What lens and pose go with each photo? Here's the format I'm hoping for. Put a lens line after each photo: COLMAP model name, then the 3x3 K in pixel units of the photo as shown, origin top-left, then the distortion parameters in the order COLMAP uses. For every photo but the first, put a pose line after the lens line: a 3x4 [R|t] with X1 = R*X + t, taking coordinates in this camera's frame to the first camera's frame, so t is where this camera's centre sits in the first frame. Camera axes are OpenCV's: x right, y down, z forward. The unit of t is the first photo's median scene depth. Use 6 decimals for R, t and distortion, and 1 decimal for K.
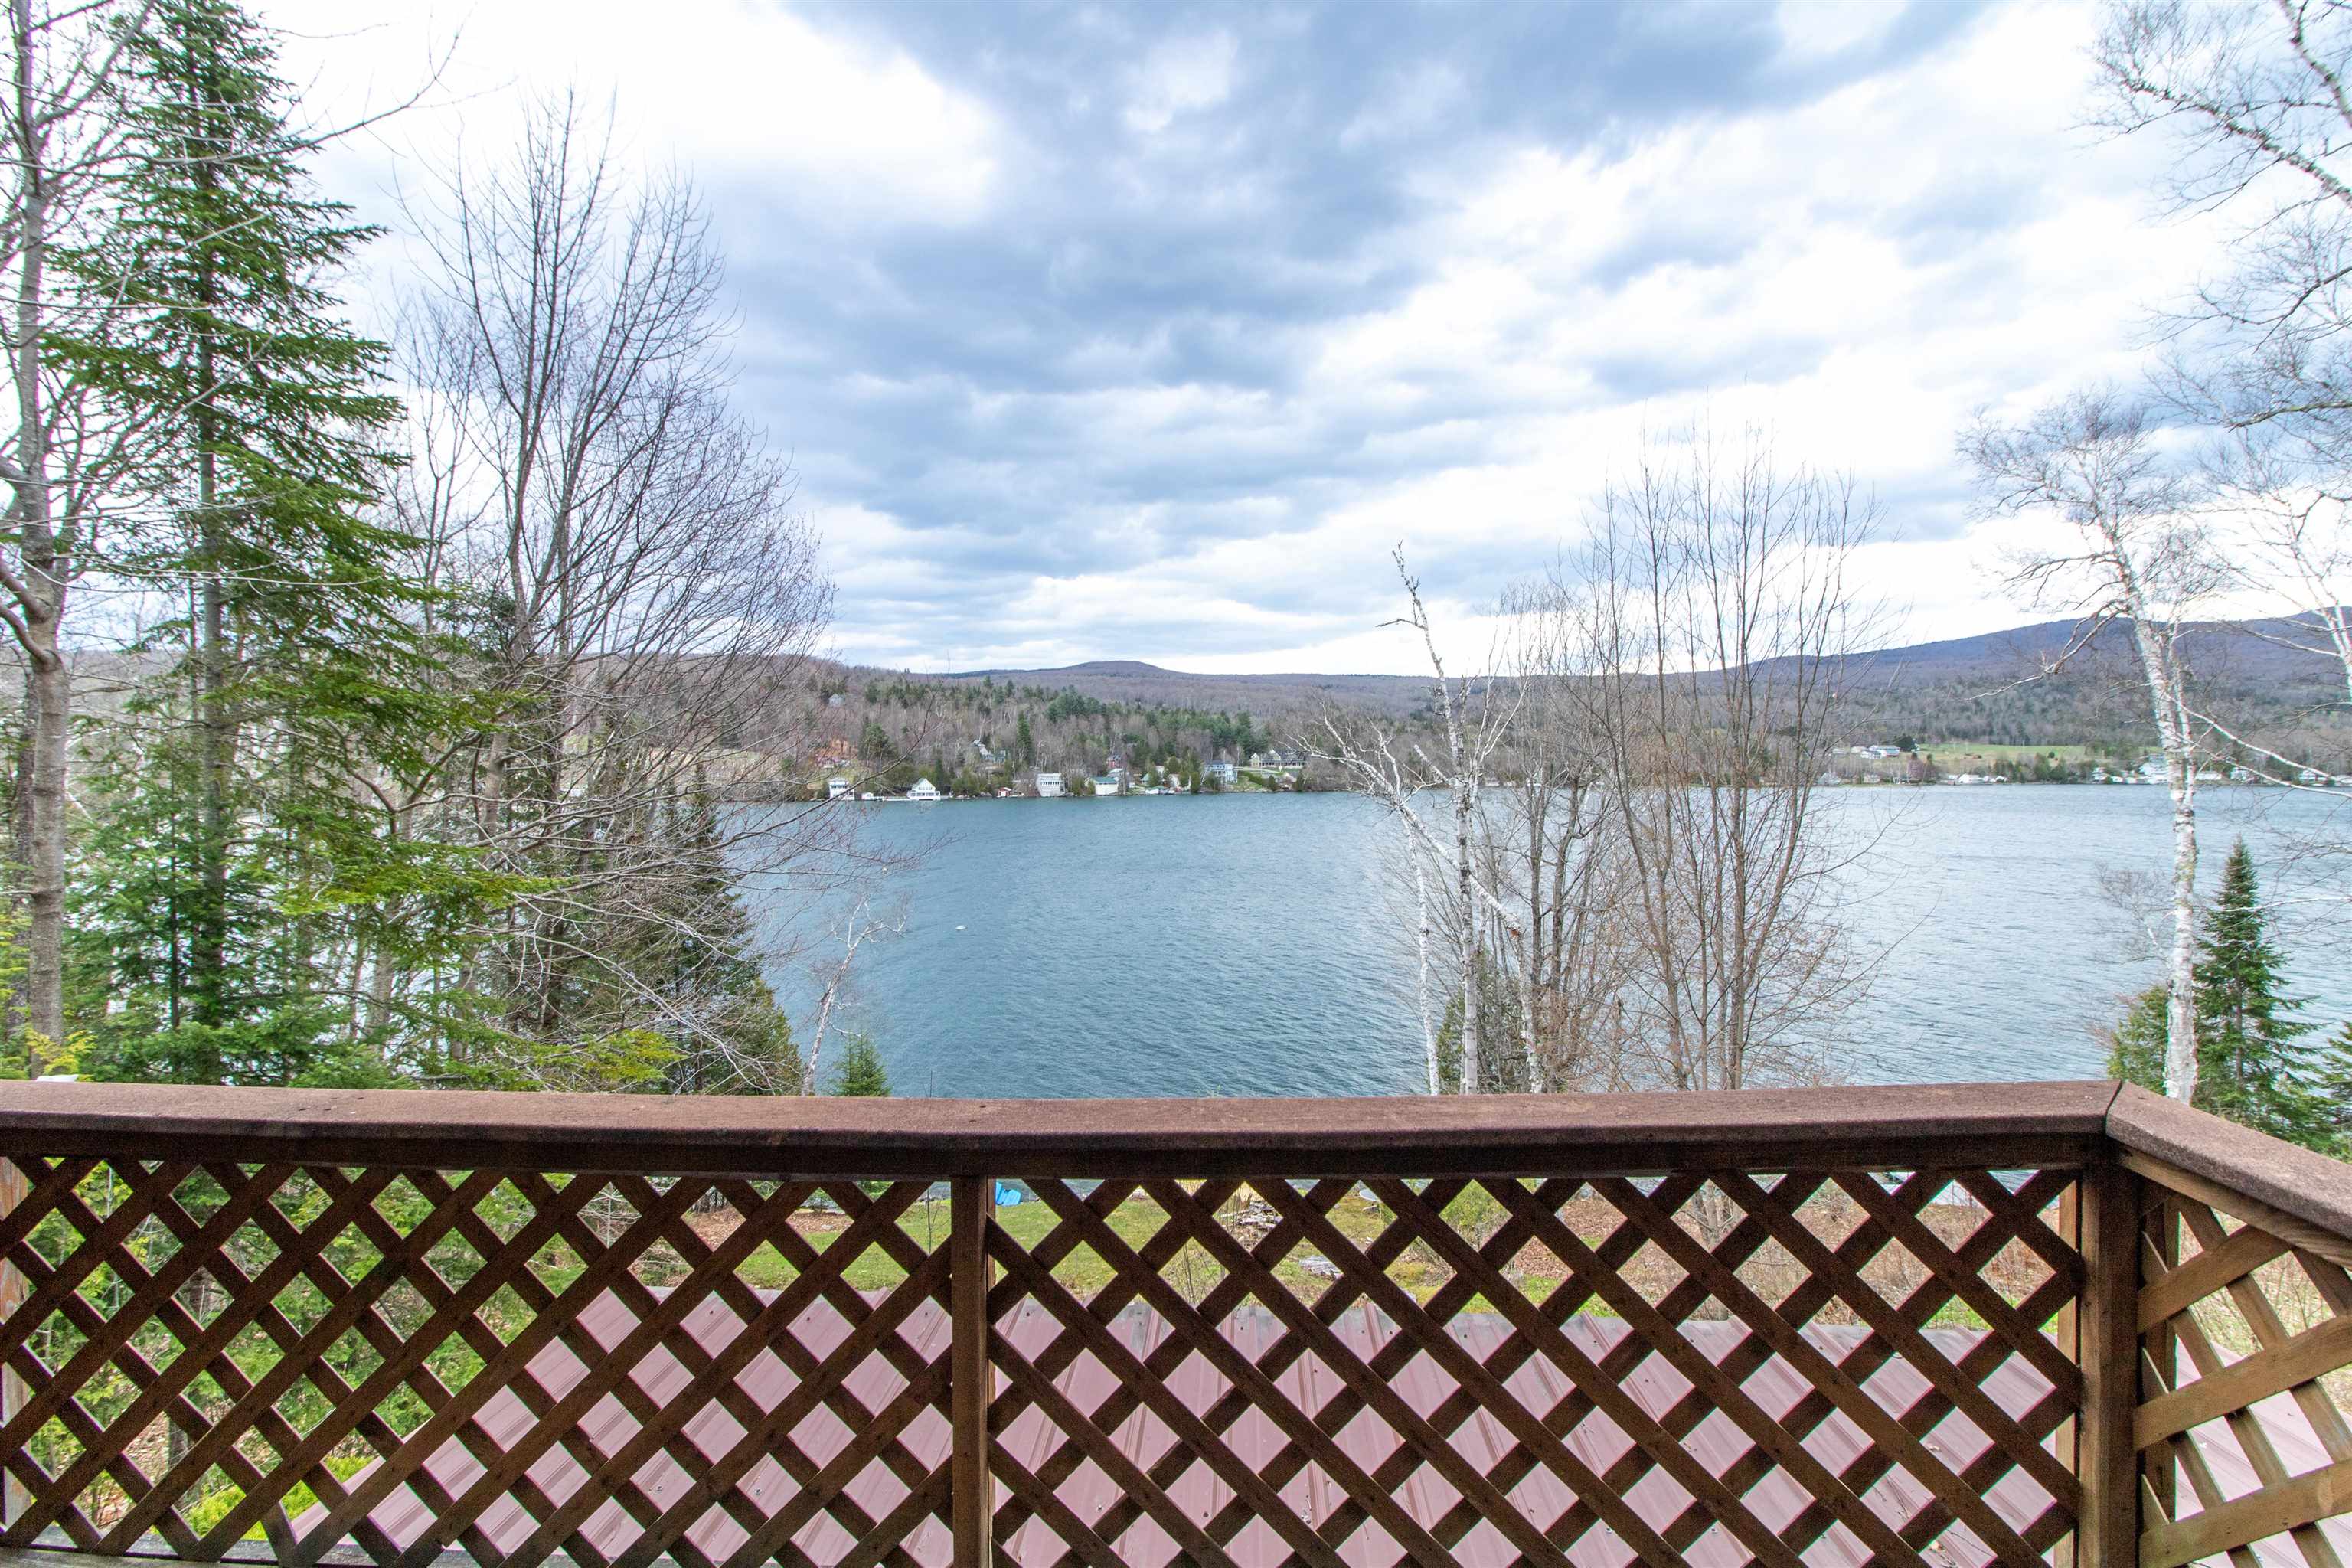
lens RADIAL K [[1091.1, 0, 1175.6], [0, 1091.1, 760.4], [0, 0, 1]] dist [0.002936, -0.000822]
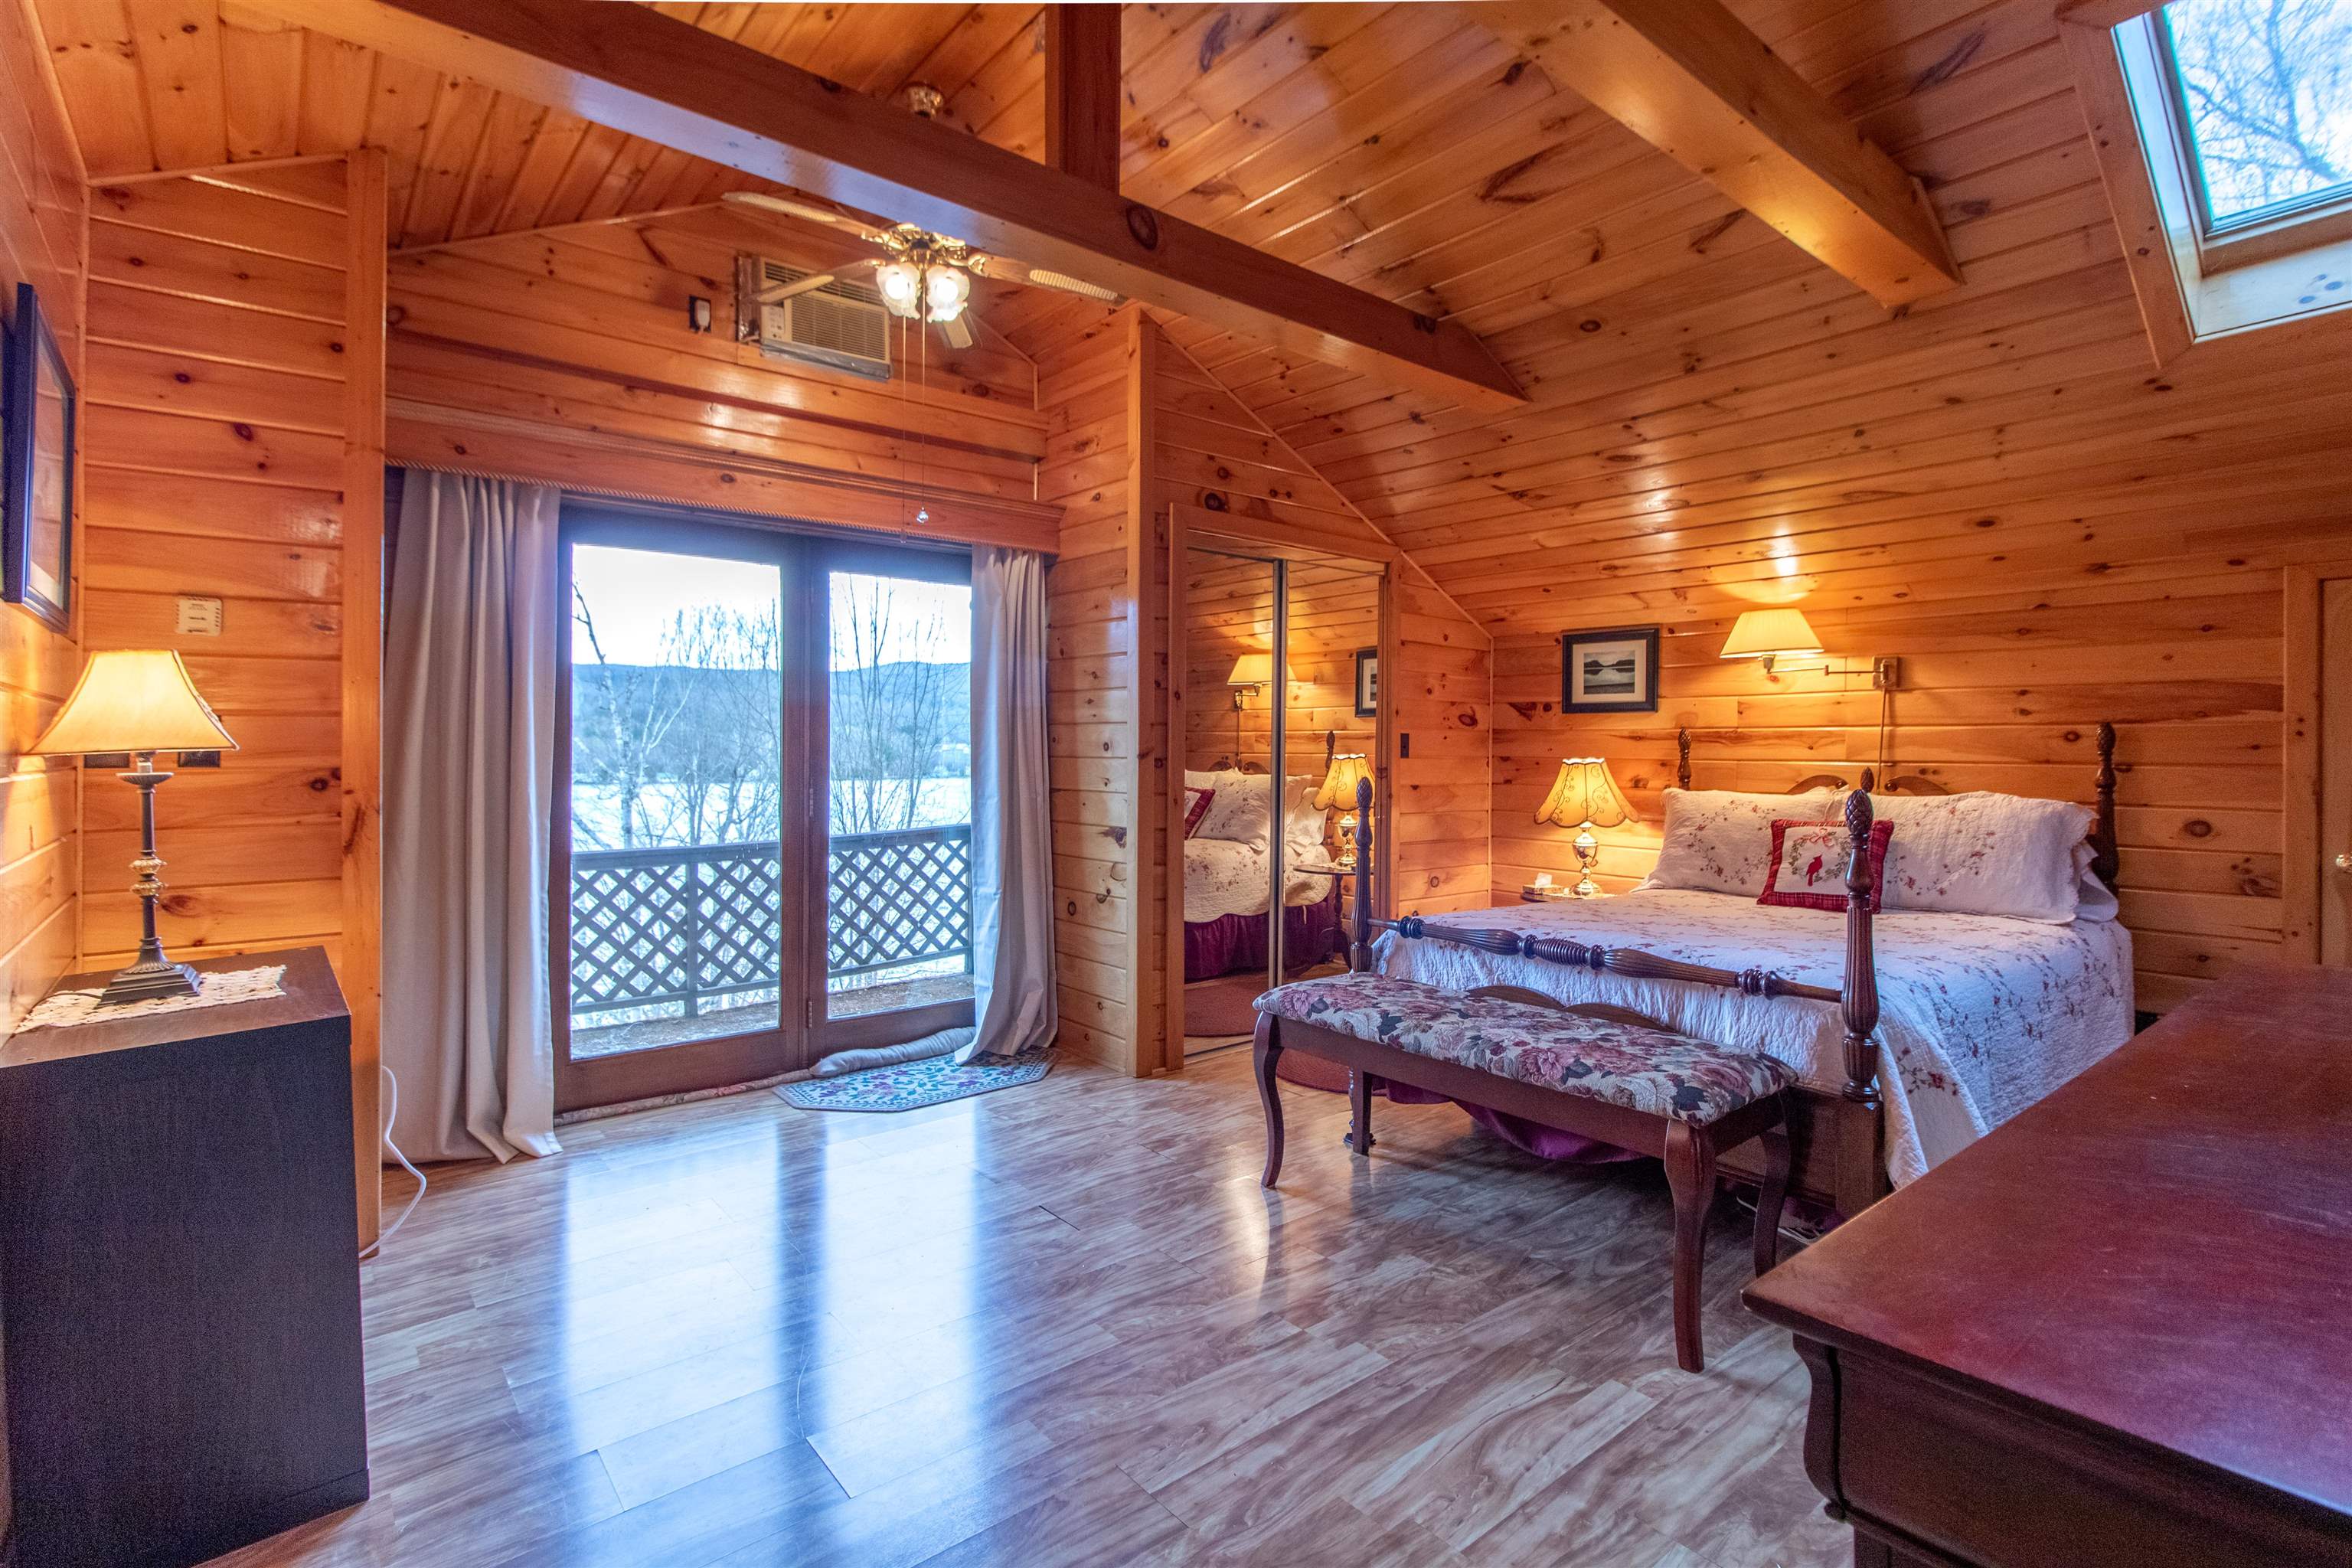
lens RADIAL K [[1091.1, 0, 1175.6], [0, 1091.1, 760.4], [0, 0, 1]] dist [0.002936, -0.000822]
pose [[0.729573, -0.001264, 0.683902, -1.395487], [-0.002098, 0.999989, 0.004086, 0.038195], [-0.683900, -0.004416, 0.729563, -2.482826]]
